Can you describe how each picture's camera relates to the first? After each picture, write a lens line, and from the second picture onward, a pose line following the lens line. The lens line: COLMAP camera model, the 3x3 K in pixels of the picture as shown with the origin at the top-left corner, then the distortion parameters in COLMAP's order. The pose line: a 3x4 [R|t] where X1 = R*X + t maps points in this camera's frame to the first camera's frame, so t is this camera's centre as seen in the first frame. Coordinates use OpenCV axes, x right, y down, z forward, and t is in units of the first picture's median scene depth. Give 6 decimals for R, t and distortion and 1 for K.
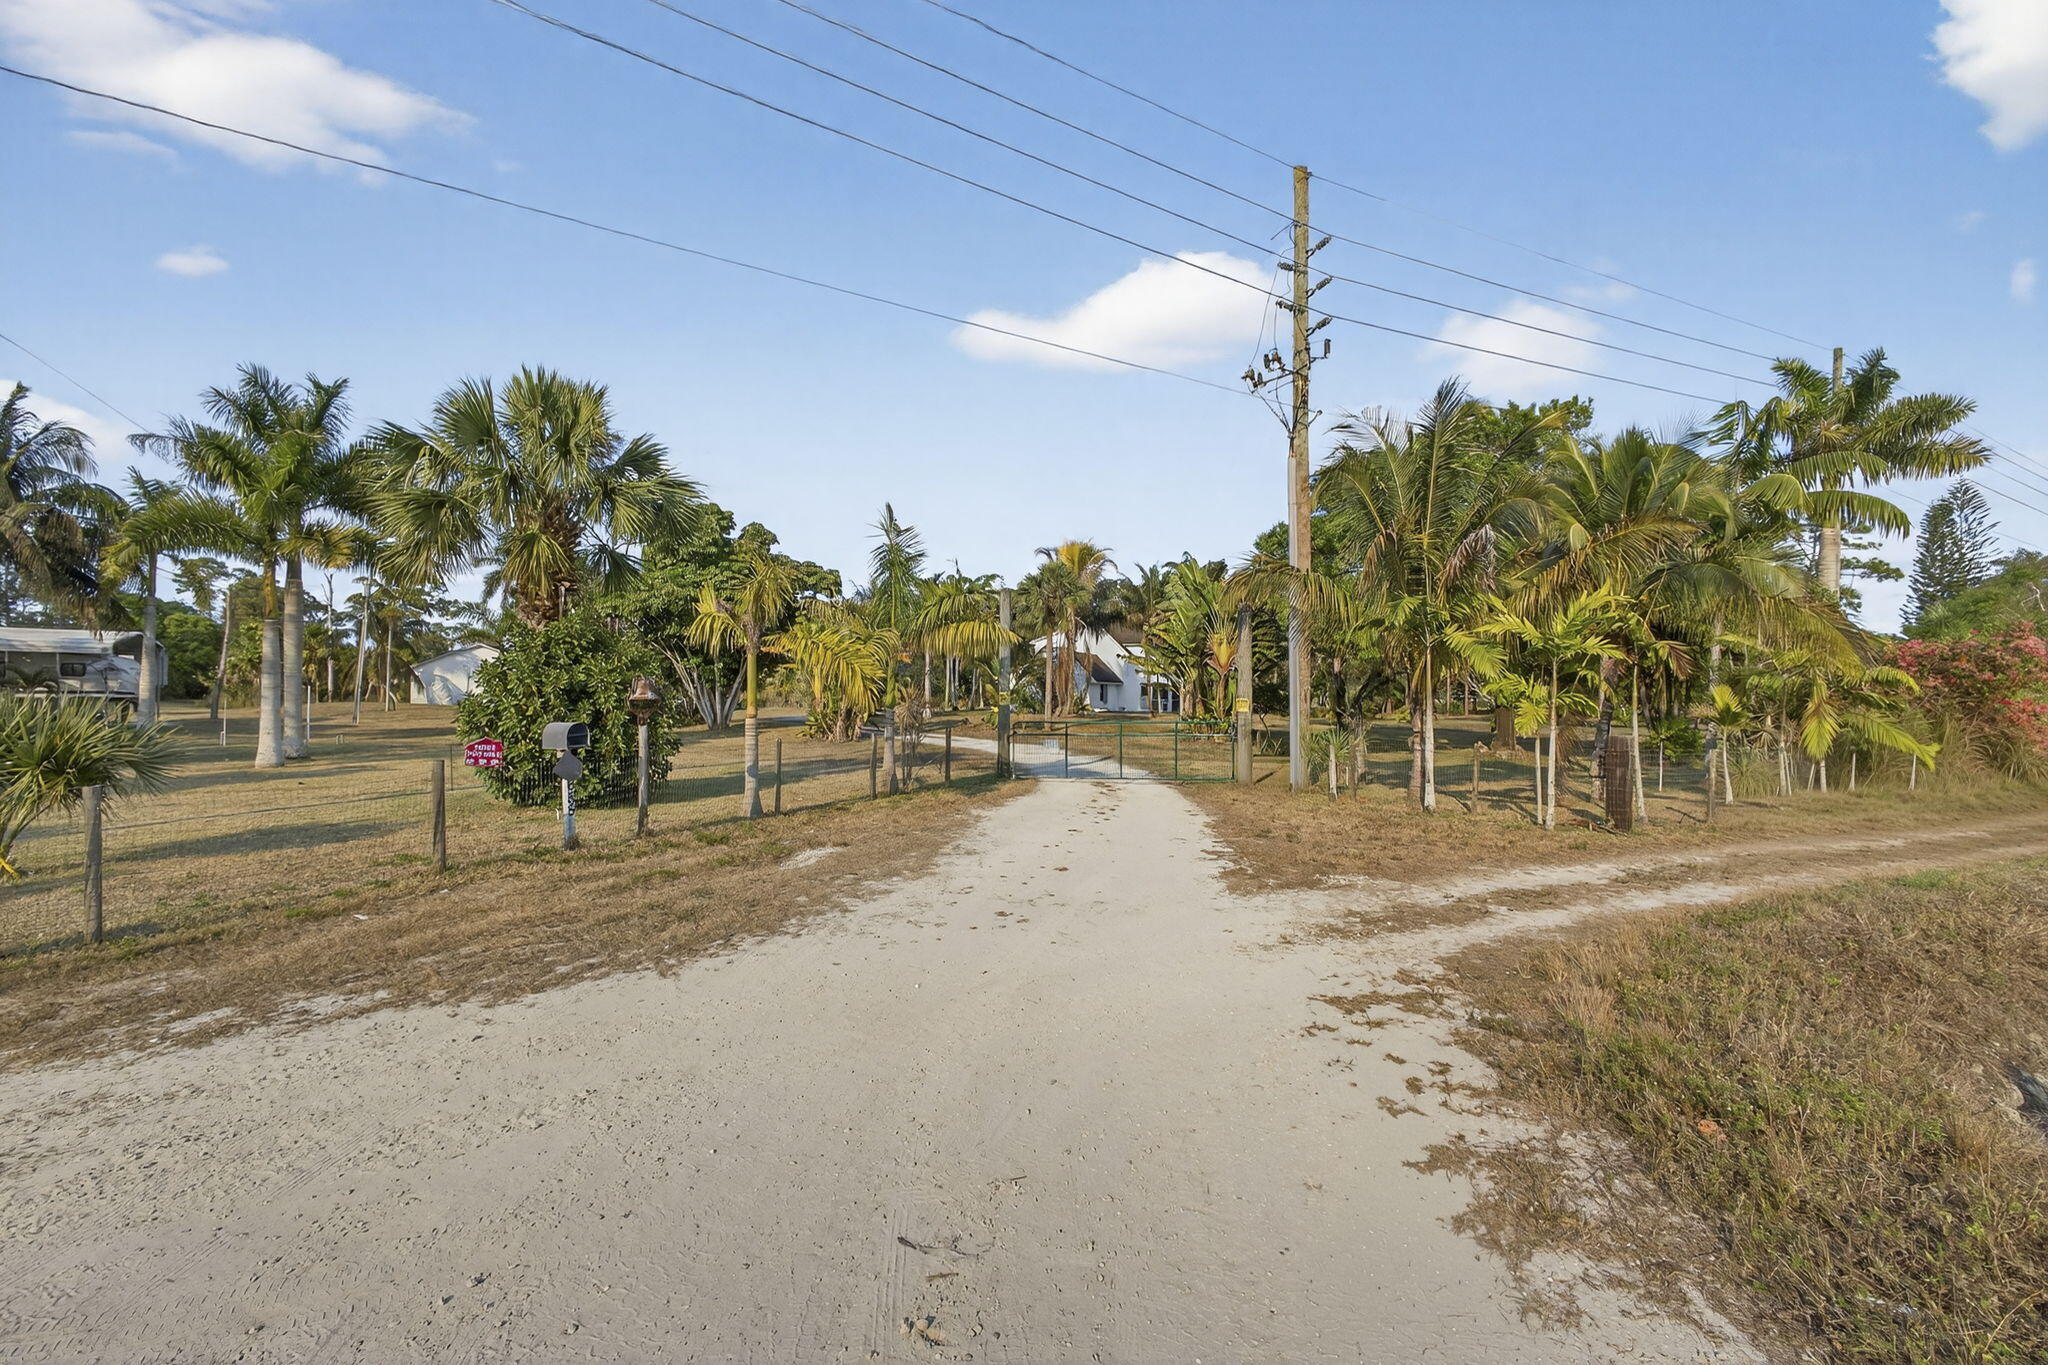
lens RADIAL K [[881.1, 0, 1016.2], [0, 881.1, 695.7], [0, 0, 1]] dist [-0.013956, 0.002222]
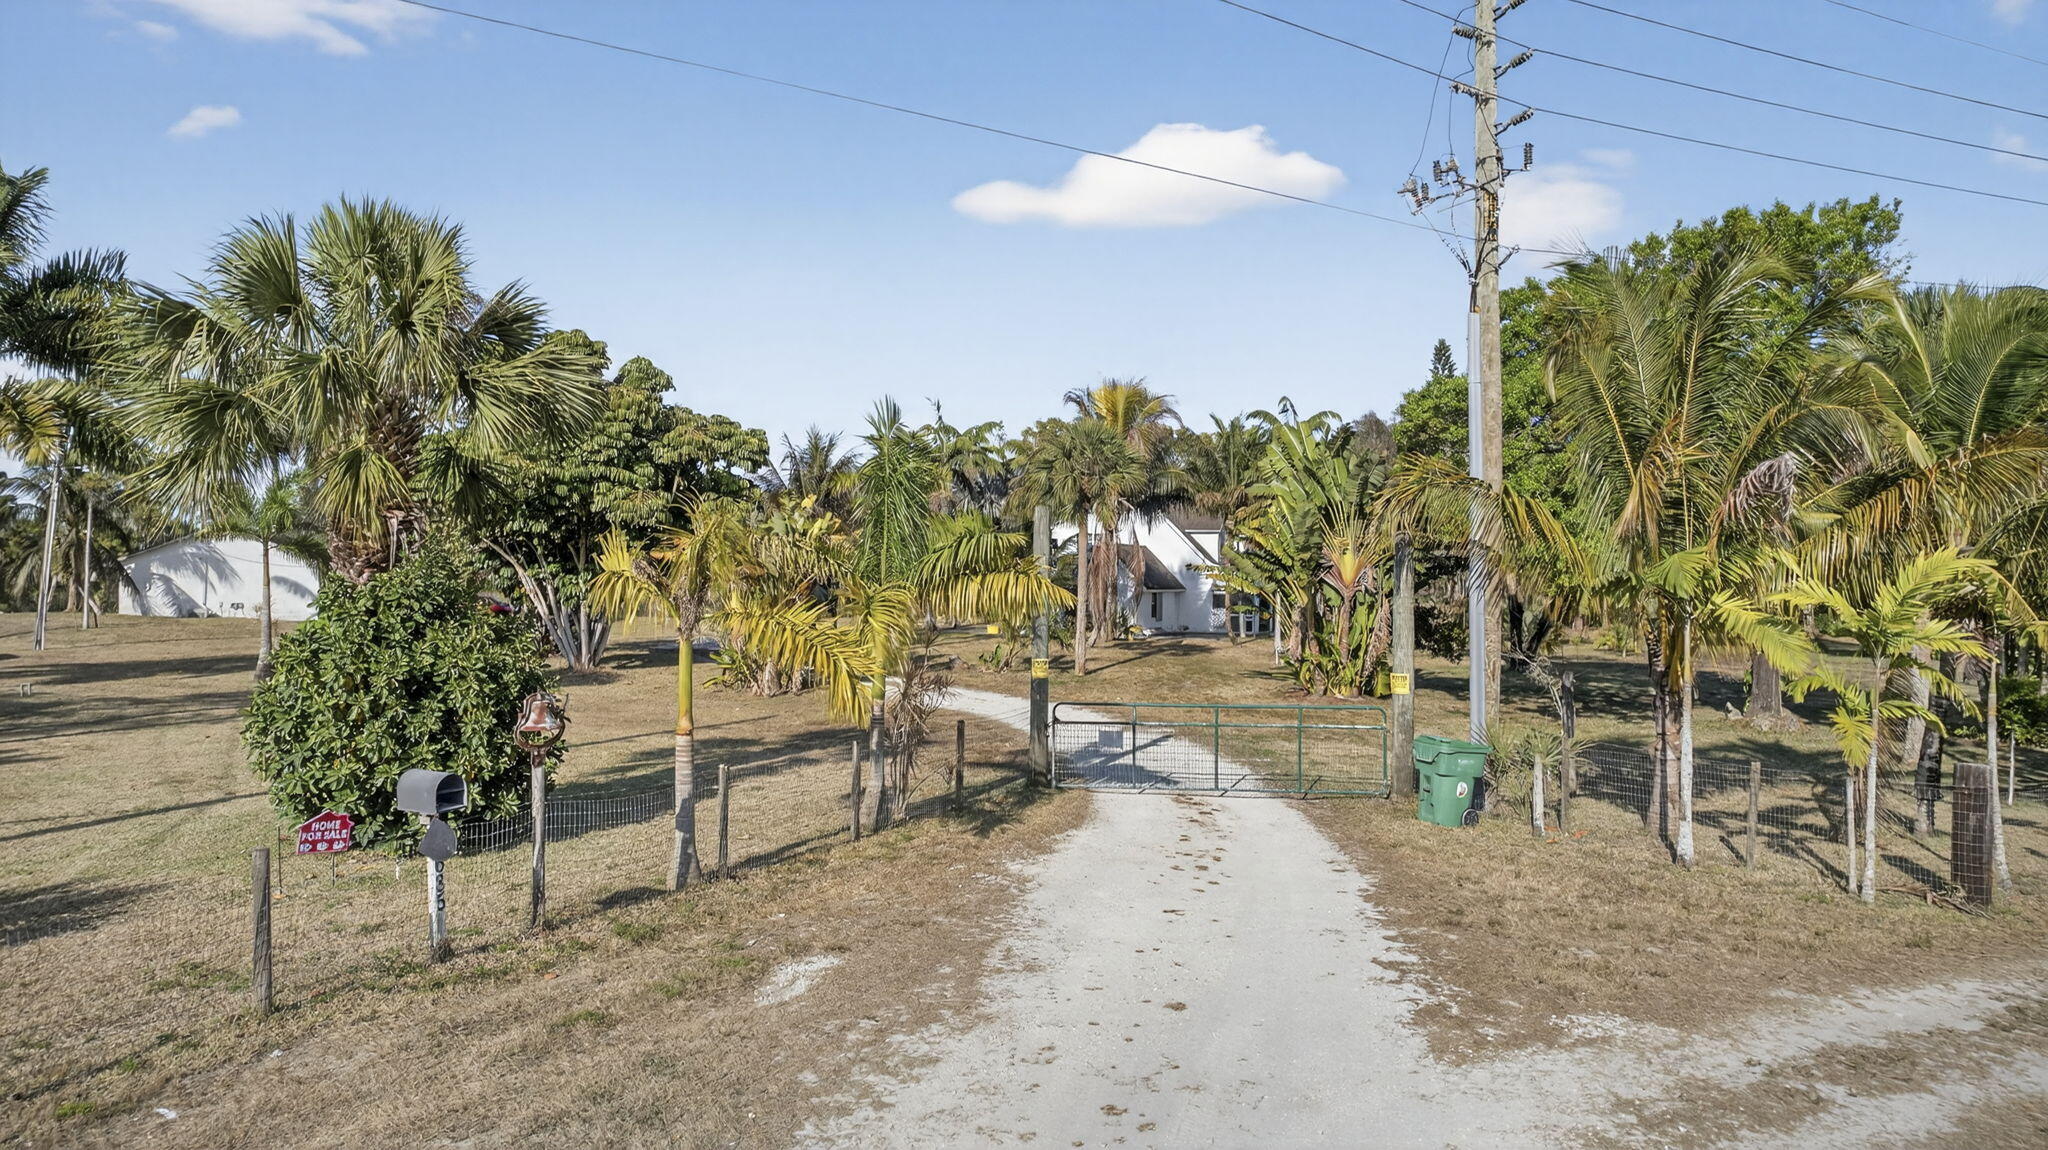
lens RADIAL K [[1336.2, 0, 1013.2], [0, 1336.2, 585.6], [0, 0, 1]] dist [-0.078993, 0.072993]
pose [[0.999989, 0.004138, 0.002340, -0.044178], [-0.004140, 0.999991, 0.000708, -0.071946], [-0.002337, -0.000717, 0.999997, -0.006785]]
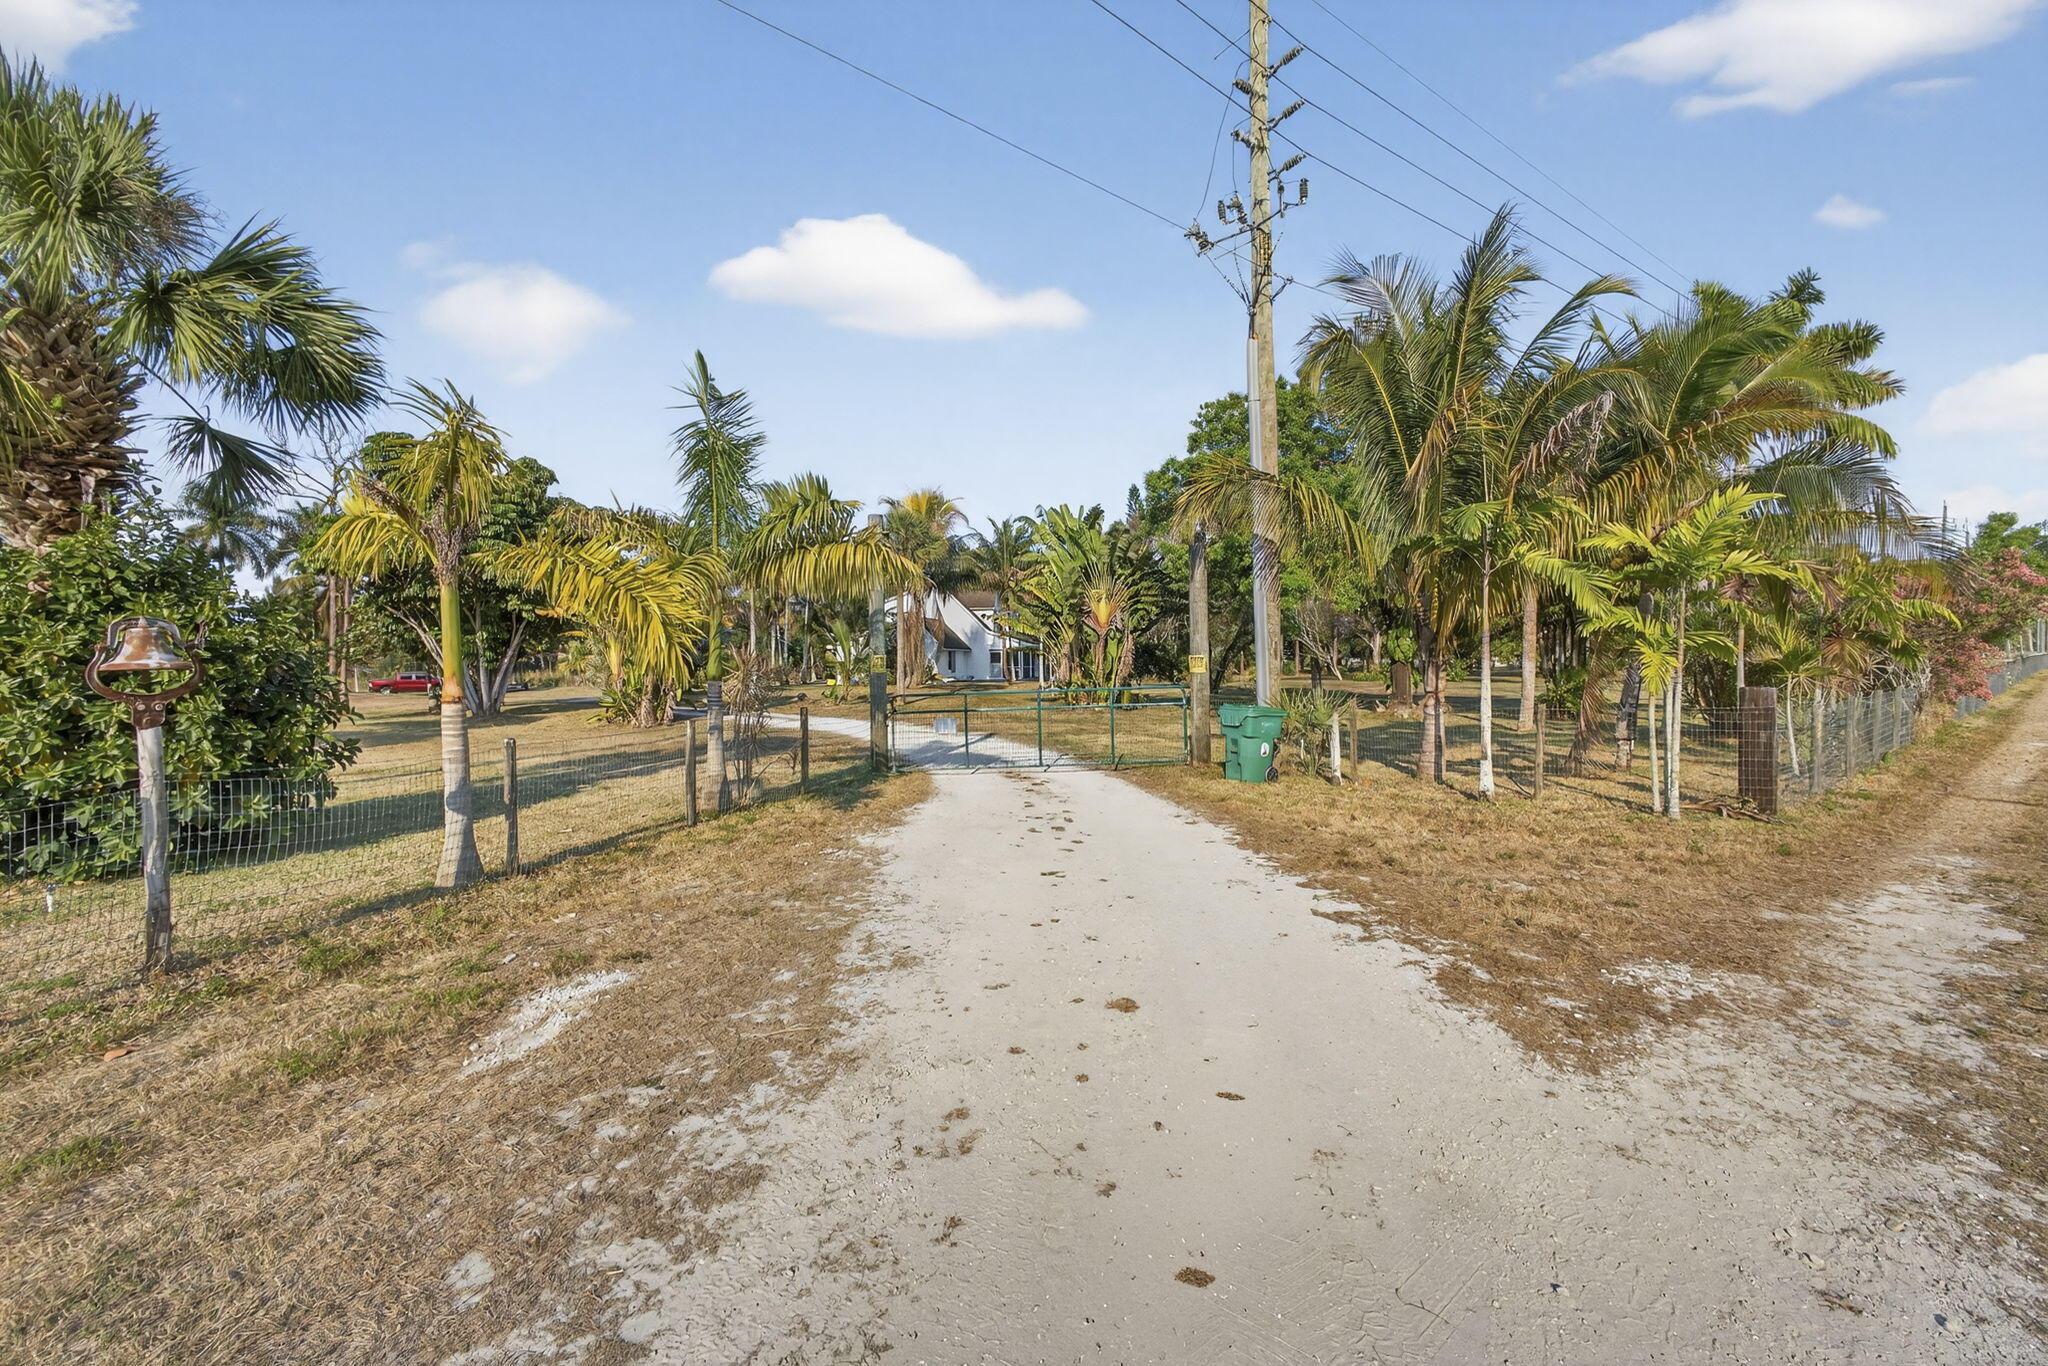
lens RADIAL K [[881.1, 0, 1025.4], [0, 881.1, 687.7], [0, 0, 1]] dist [-0.013956, 0.002222]
pose [[0.978786, -0.029446, 0.202760, -0.051467], [0.024502, 0.999339, 0.026853, 0.008228], [-0.203417, -0.021316, 0.978860, 0.320972]]
